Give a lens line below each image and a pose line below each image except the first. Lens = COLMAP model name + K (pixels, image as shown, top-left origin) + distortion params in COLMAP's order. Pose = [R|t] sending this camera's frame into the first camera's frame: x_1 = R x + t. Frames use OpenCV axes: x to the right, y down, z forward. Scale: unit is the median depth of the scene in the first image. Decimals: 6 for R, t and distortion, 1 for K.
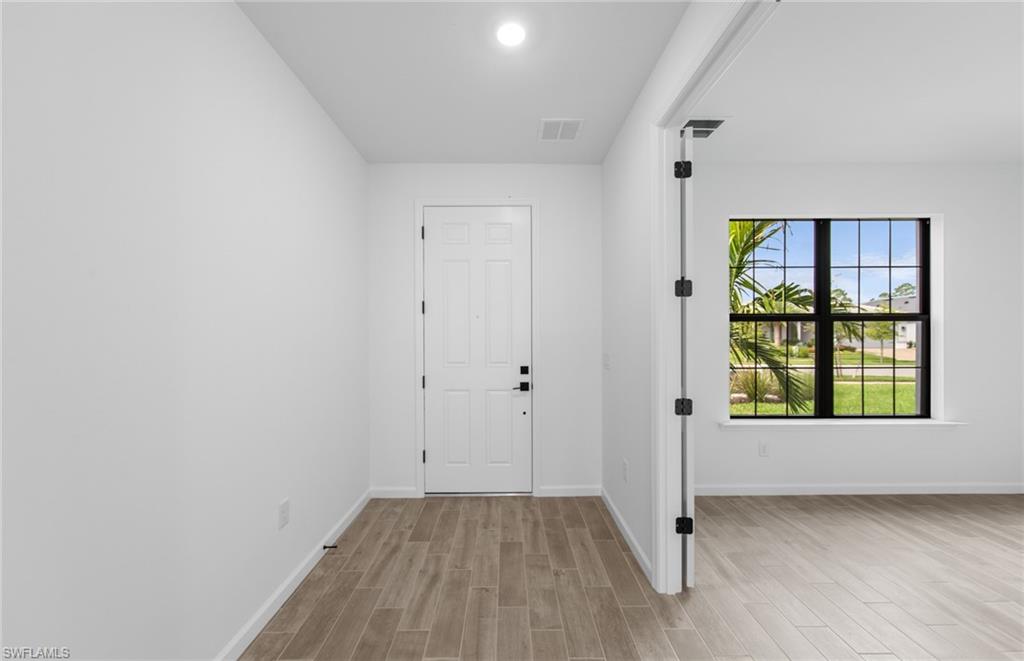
lens RADIAL K [[392.3, 0, 521.6], [0, 392.3, 334.6], [0, 0, 1]] dist [0.001546, 0.000288]
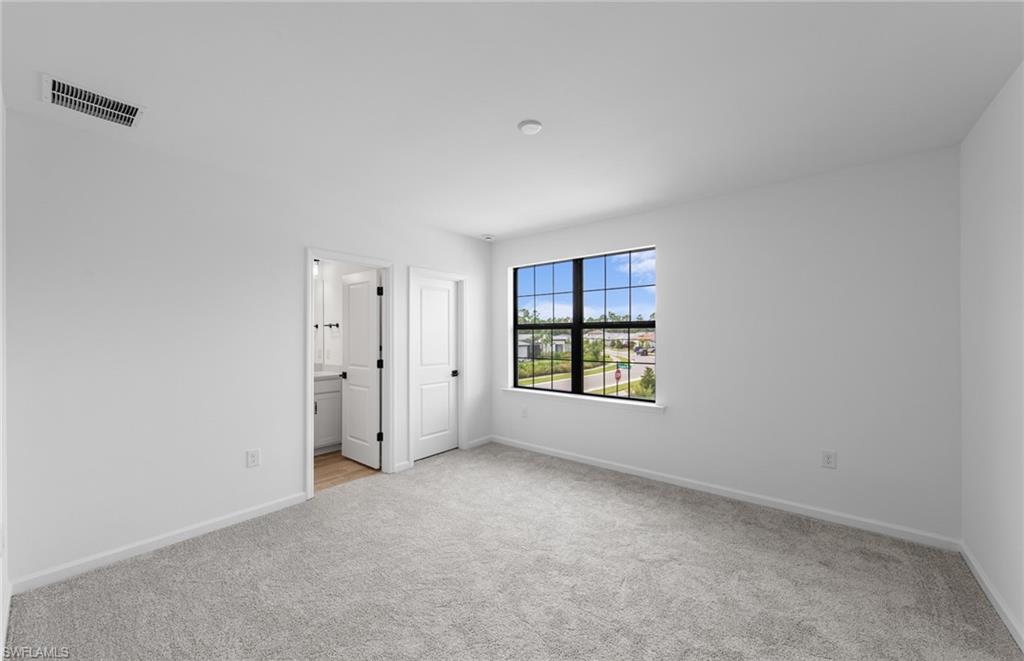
lens RADIAL K [[392.3, 0, 511.9], [0, 392.3, 337.6], [0, 0, 1]] dist [0.001546, 0.000288]
pose [[0.762194, 0.010290, -0.647267, 1.534255], [-0.013681, 0.999906, -0.000215, 0.005511], [0.647204, 0.009019, 0.762263, -0.286155]]
